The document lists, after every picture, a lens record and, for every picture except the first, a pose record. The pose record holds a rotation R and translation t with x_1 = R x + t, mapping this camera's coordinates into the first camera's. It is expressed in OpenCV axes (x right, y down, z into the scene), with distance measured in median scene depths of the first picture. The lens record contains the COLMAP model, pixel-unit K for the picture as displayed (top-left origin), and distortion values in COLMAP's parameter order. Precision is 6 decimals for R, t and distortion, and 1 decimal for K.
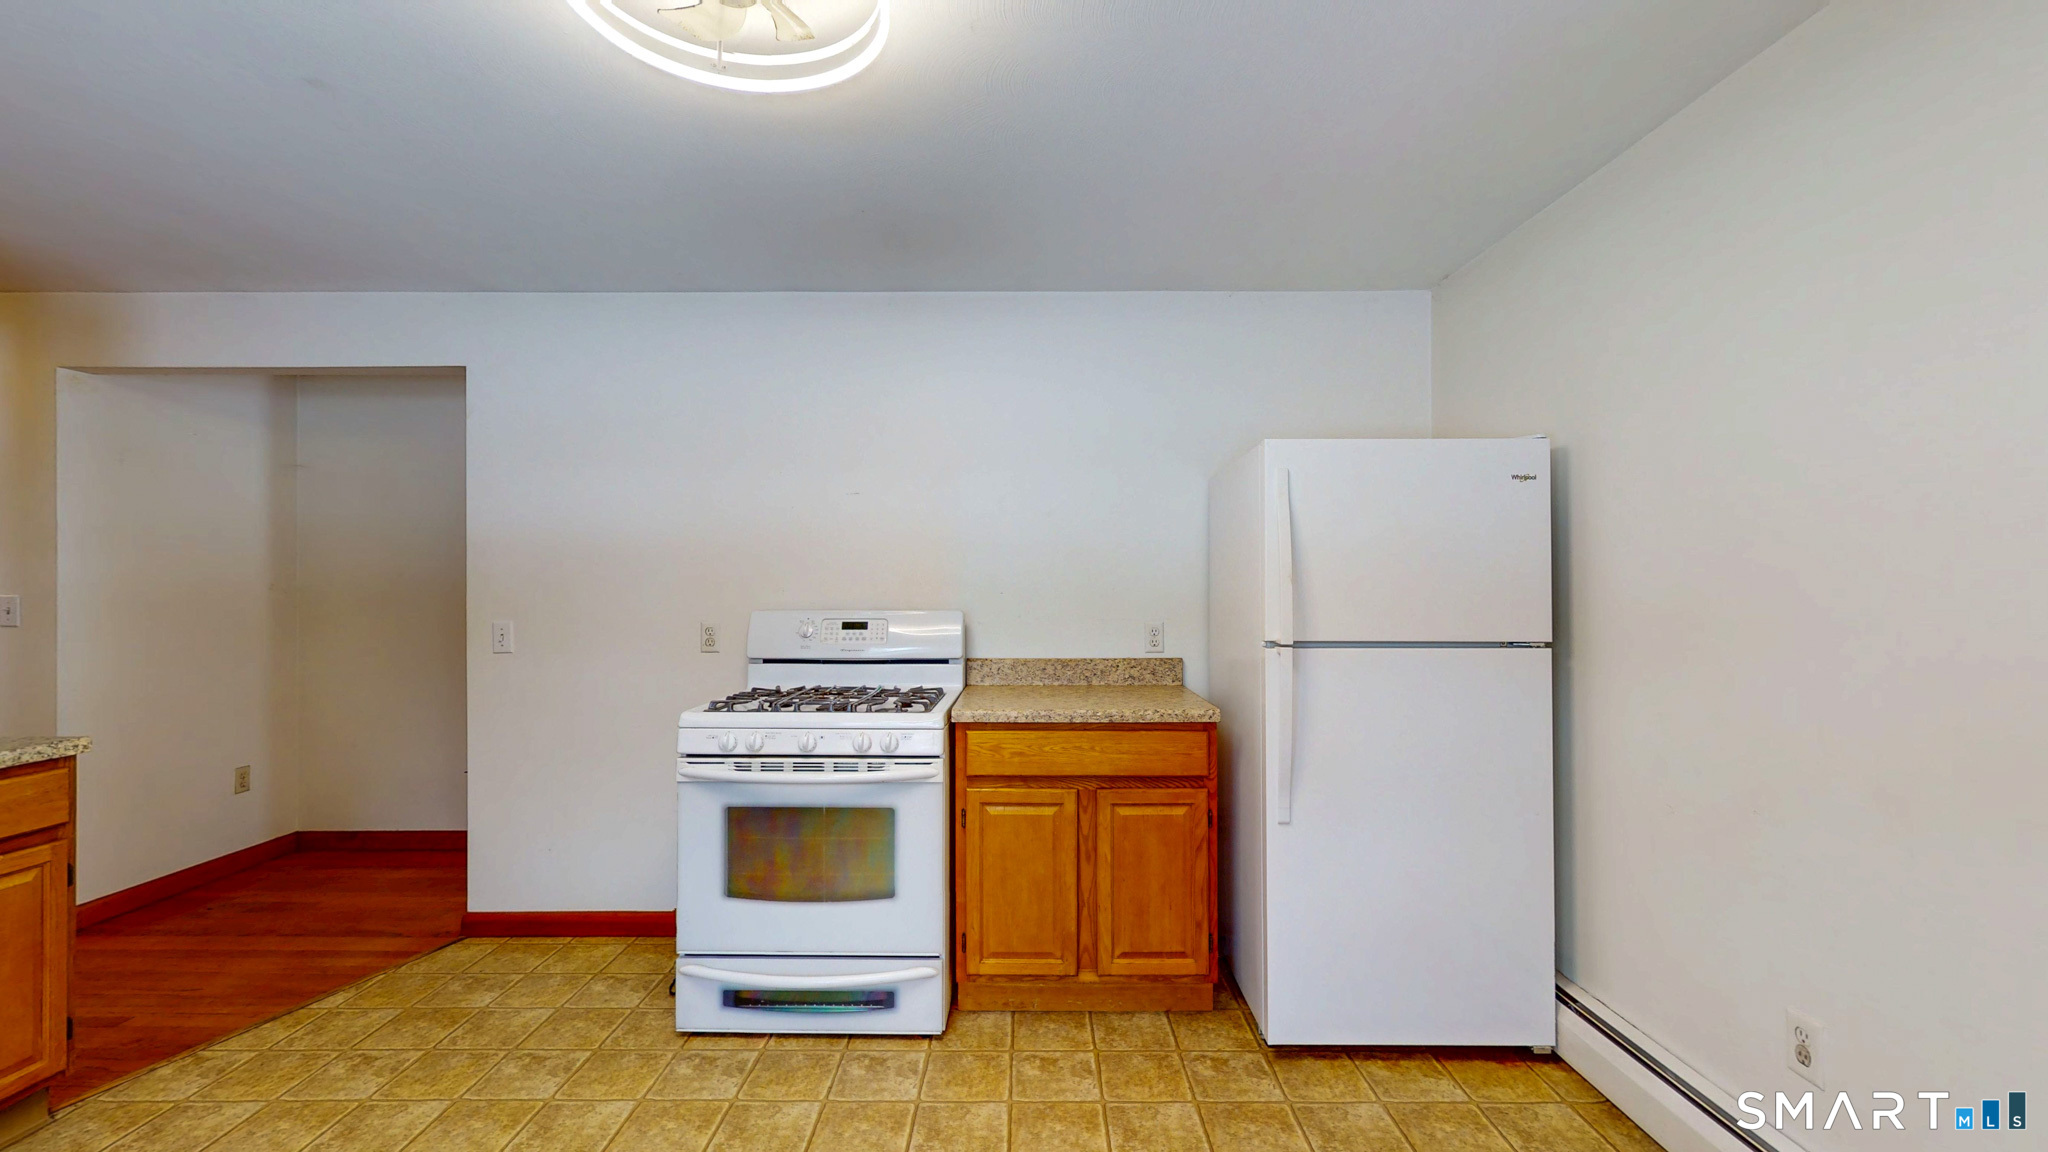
lens RADIAL K [[848.1, 0, 1025.8], [0, 848.1, 586.0], [0, 0, 1]] dist [0.000918, 0.000488]
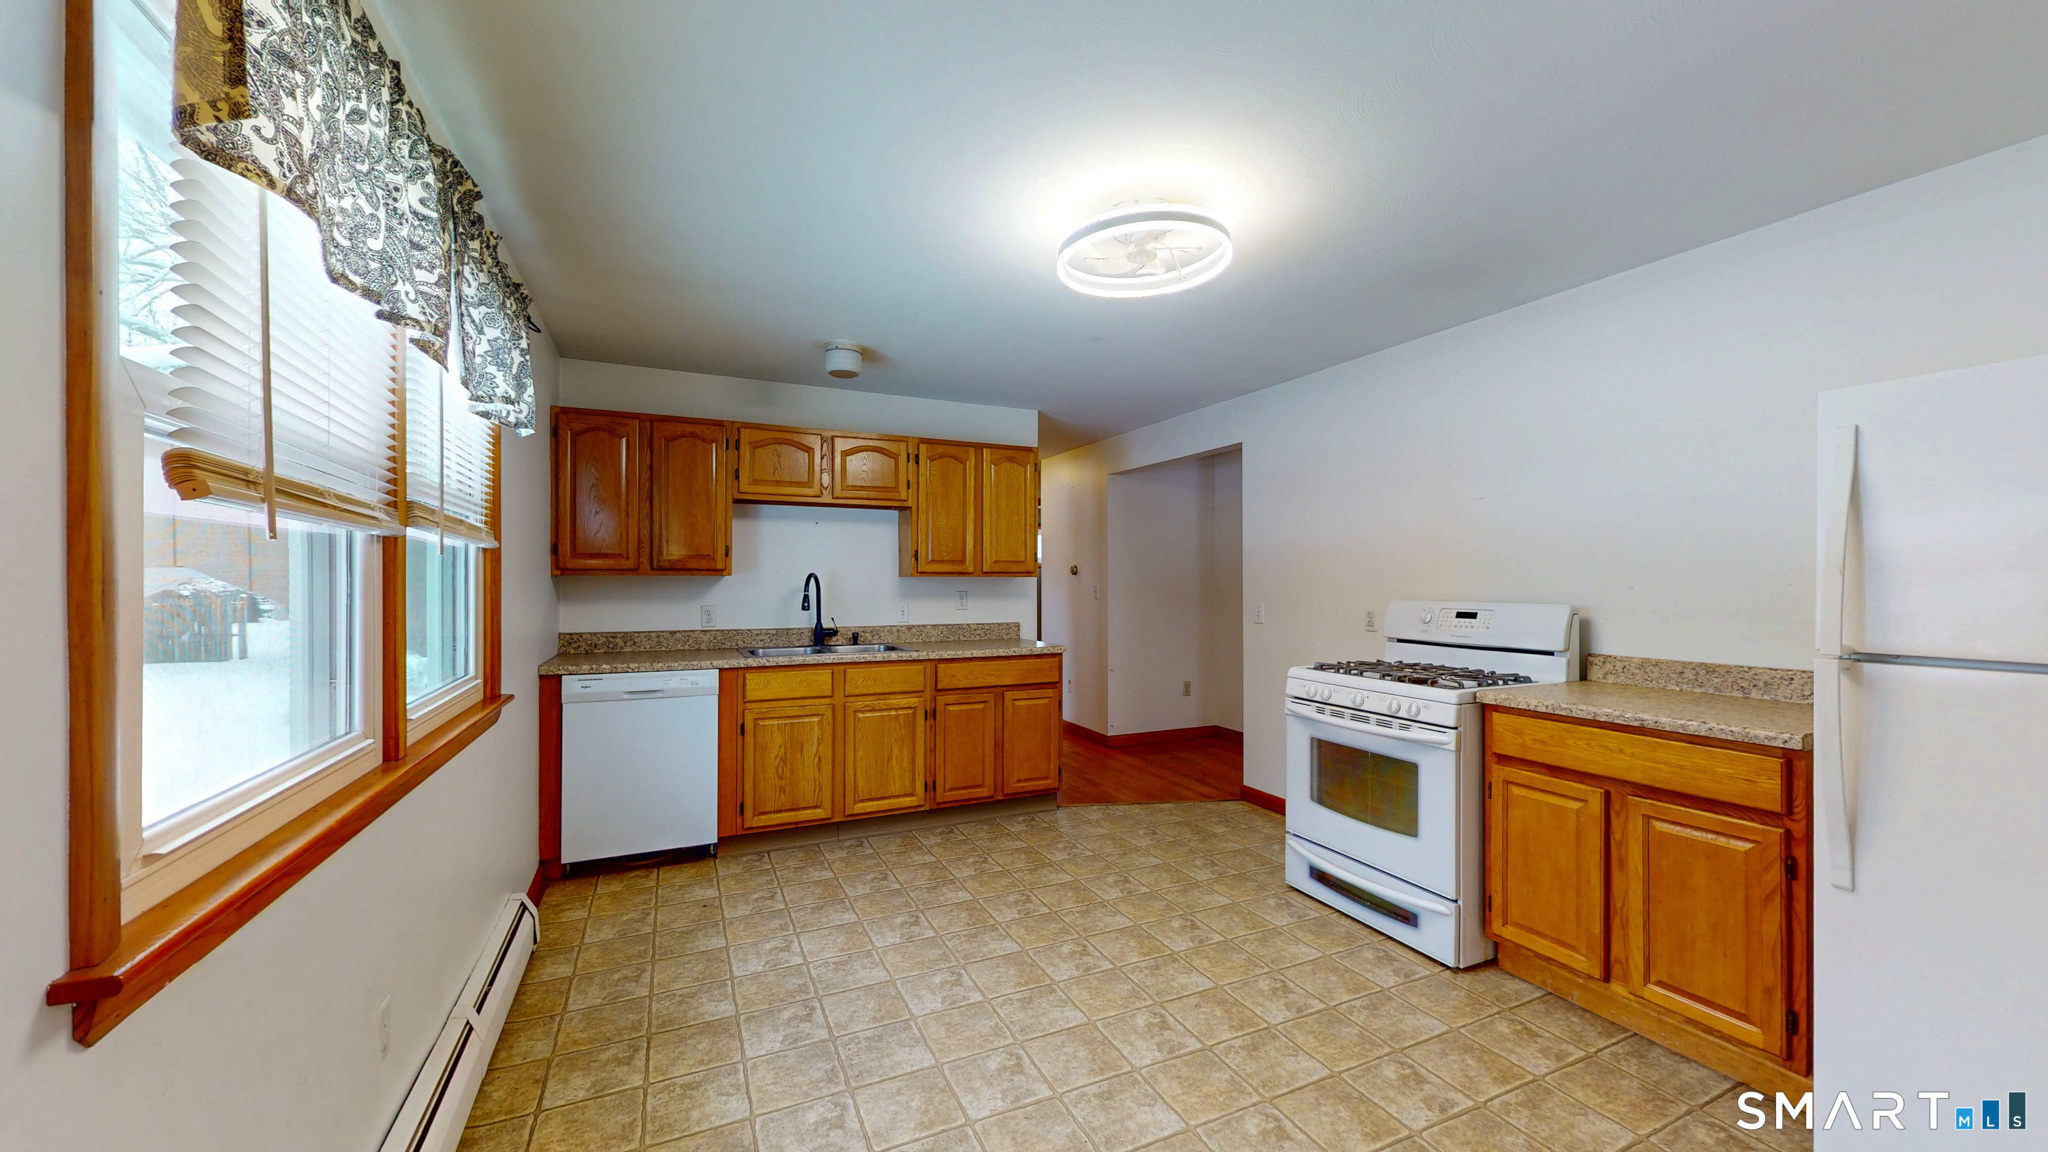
lens RADIAL K [[749.4, 0, 1023.4], [0, 749.4, 581.5], [0, 0, 1]] dist [-0.000012, 0.000048]
pose [[0.424932, 0.001817, -0.905224, 0.557961], [-0.000164, 0.999998, 0.001930, -0.000608], [0.905225, -0.000671, 0.424931, 0.033831]]
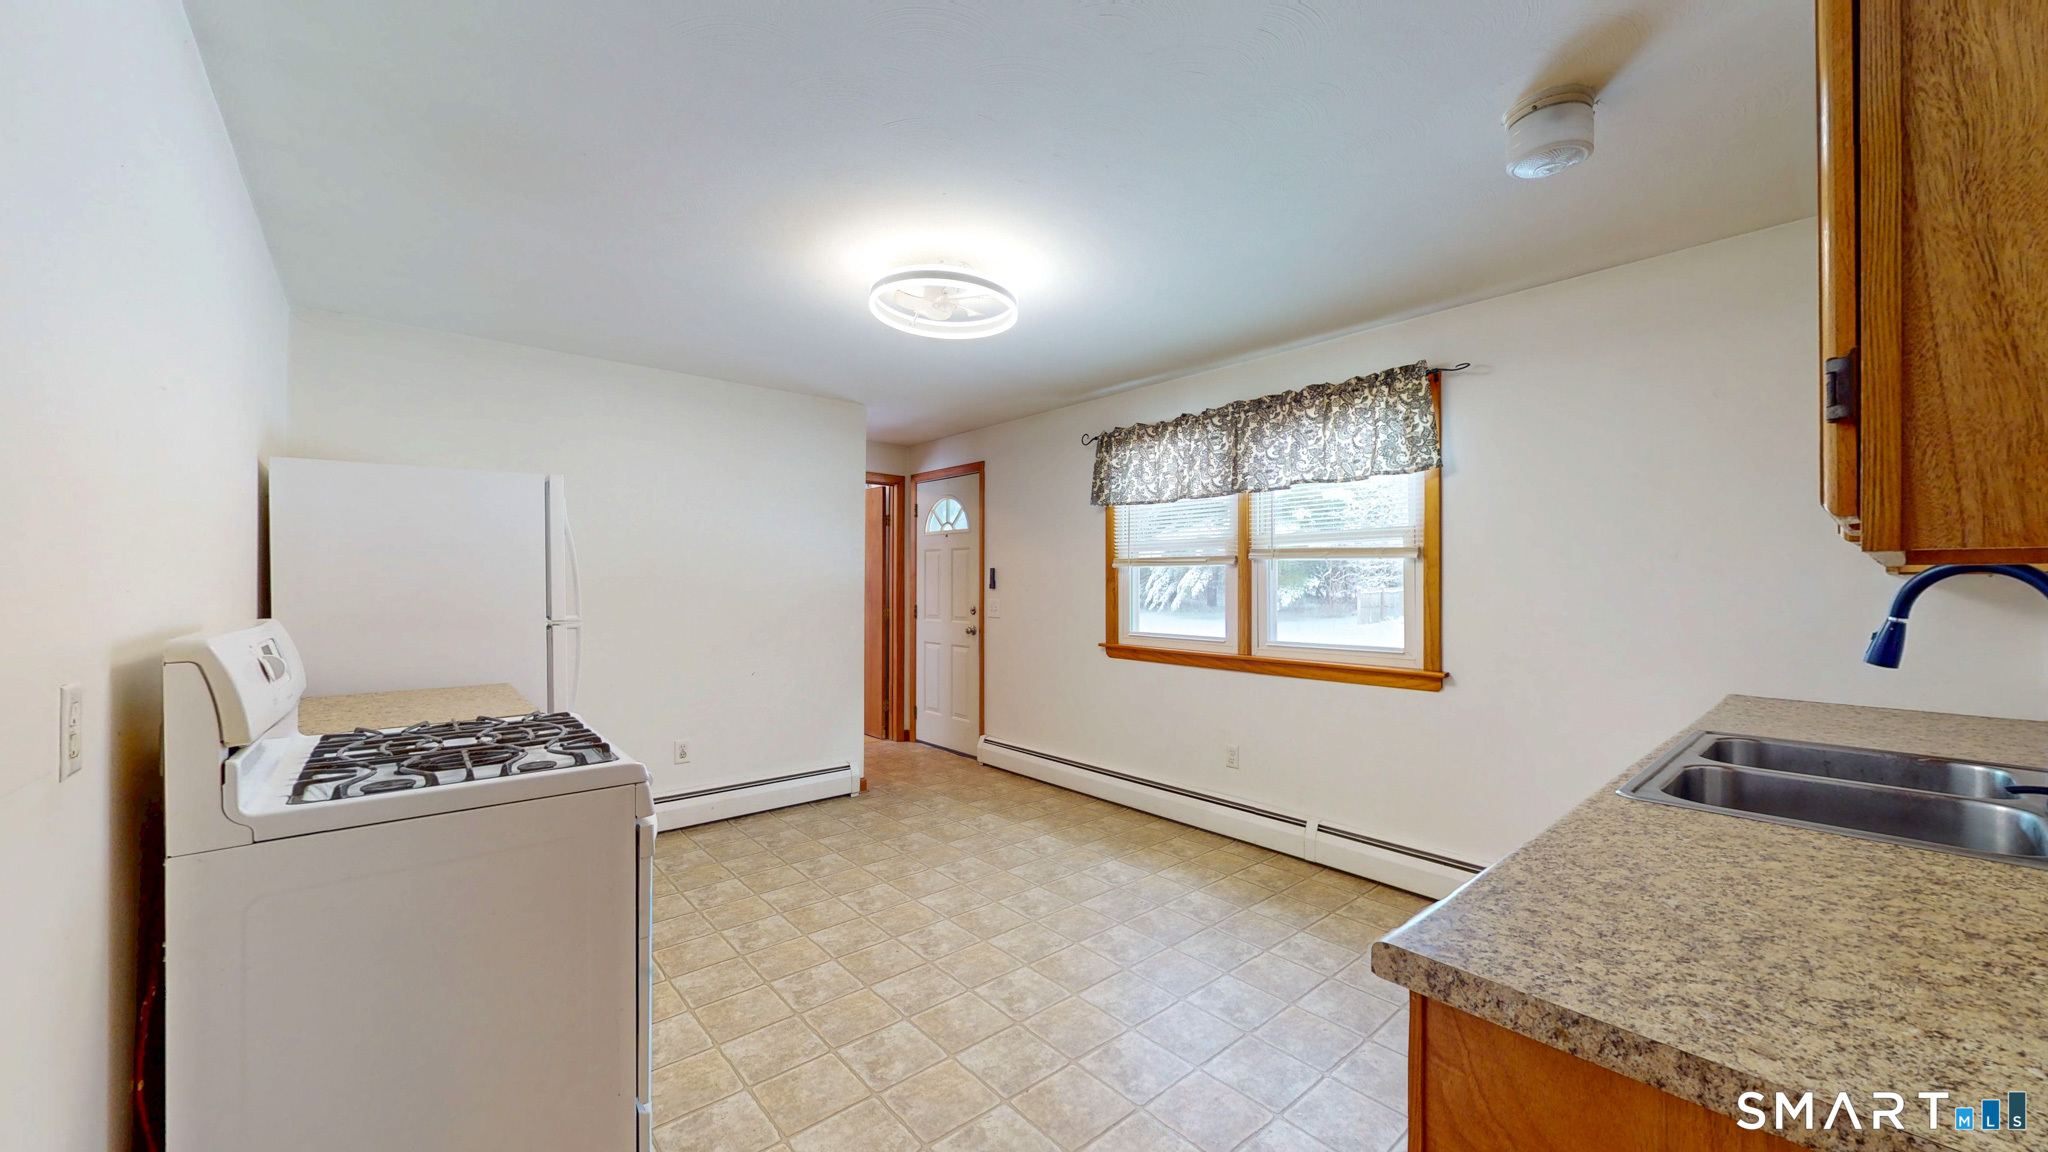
lens RADIAL K [[749.4, 0, 1023.4], [0, 749.4, 581.5], [0, 0, 1]] dist [-0.000012, 0.000048]
pose [[-0.650635, 0.000867, 0.759390, -1.062659], [-0.002088, 0.999994, -0.002931, 0.002890], [-0.759388, -0.003493, -0.650629, 1.142937]]
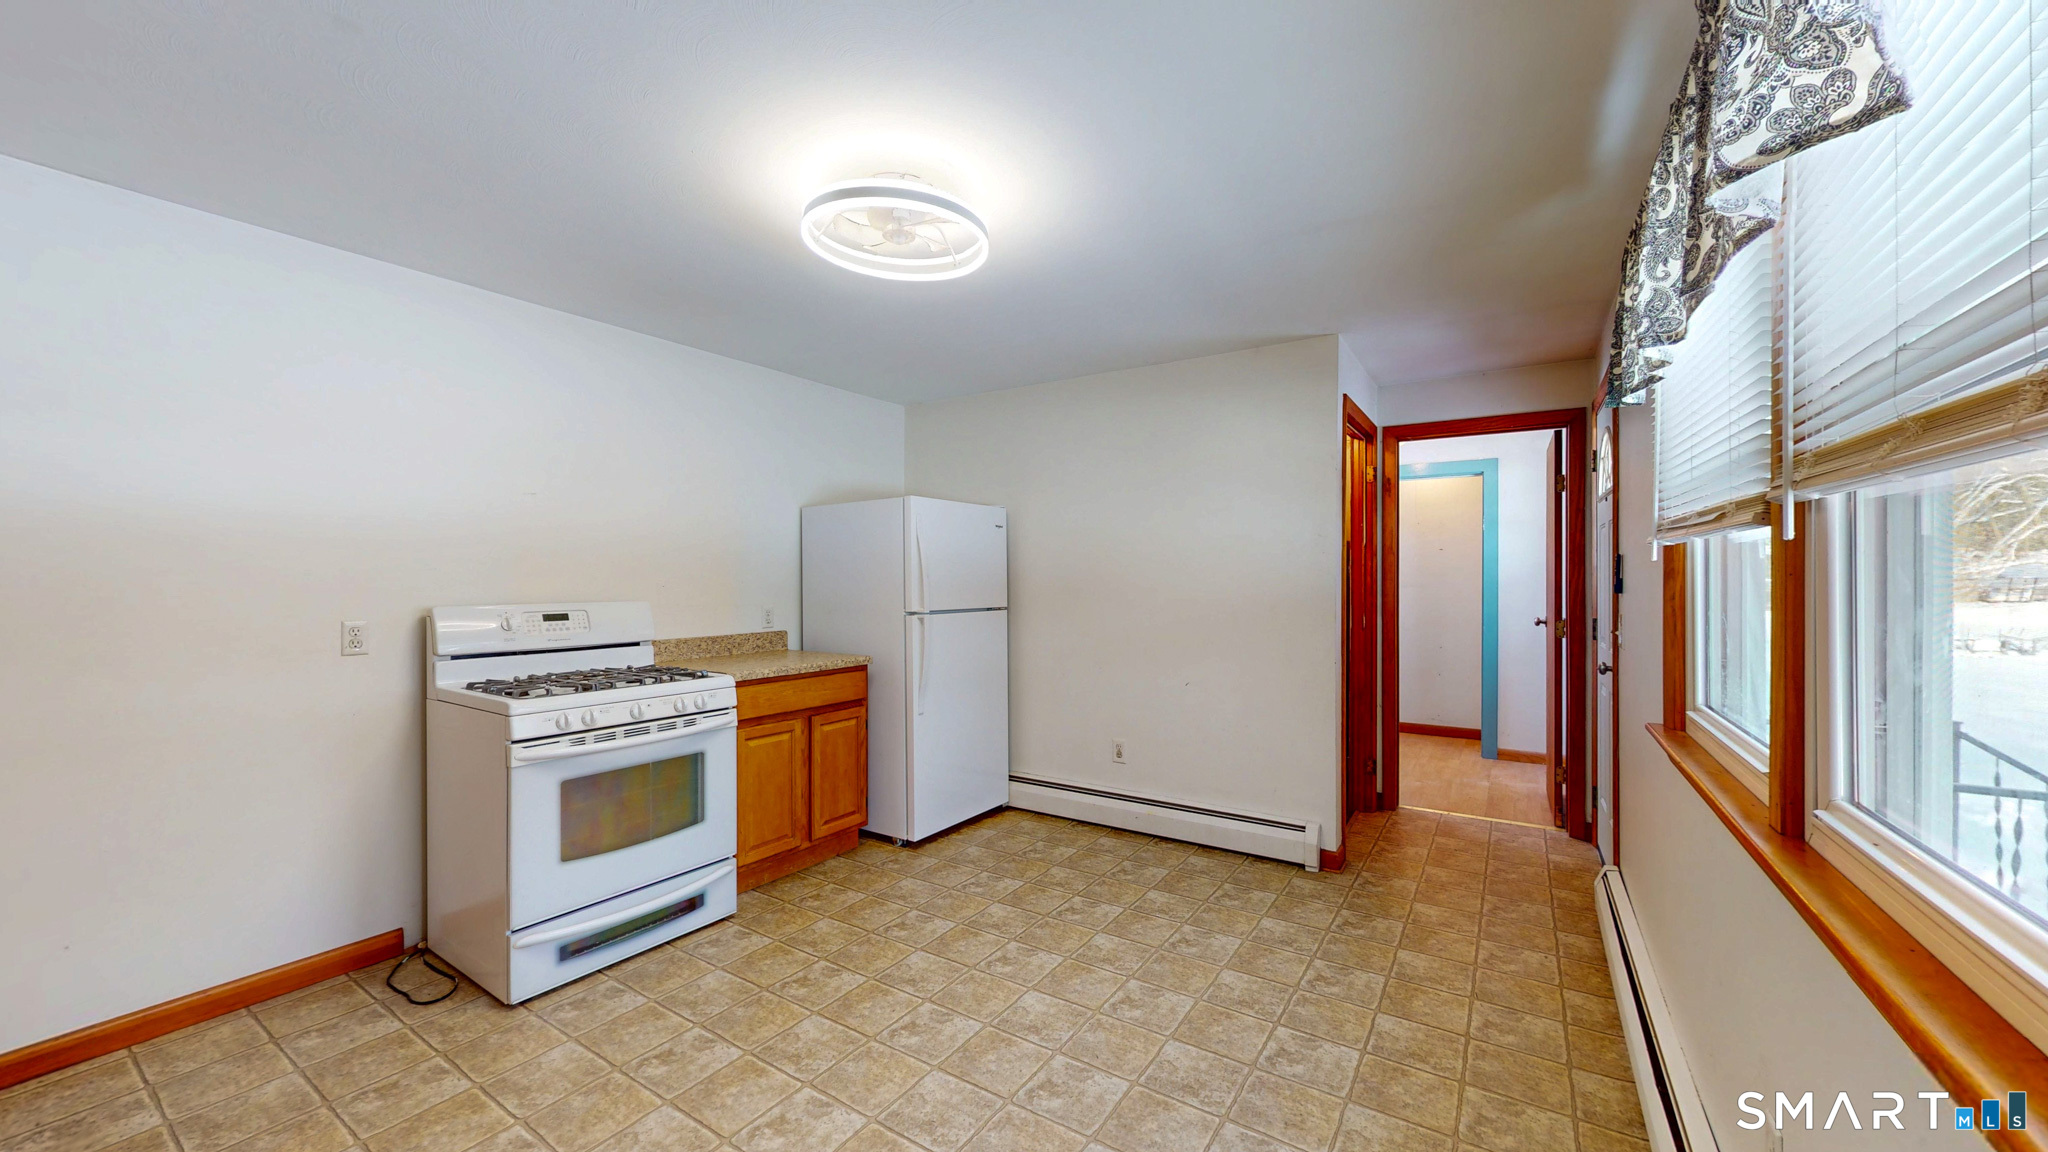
lens RADIAL K [[749.4, 0, 1023.4], [0, 749.4, 581.5], [0, 0, 1]] dist [-0.000012, 0.000048]
pose [[0.550587, -0.002245, 0.834775, -0.816677], [0.000175, 0.999997, 0.002574, -0.001354], [-0.834778, -0.001271, 0.550585, -0.036963]]
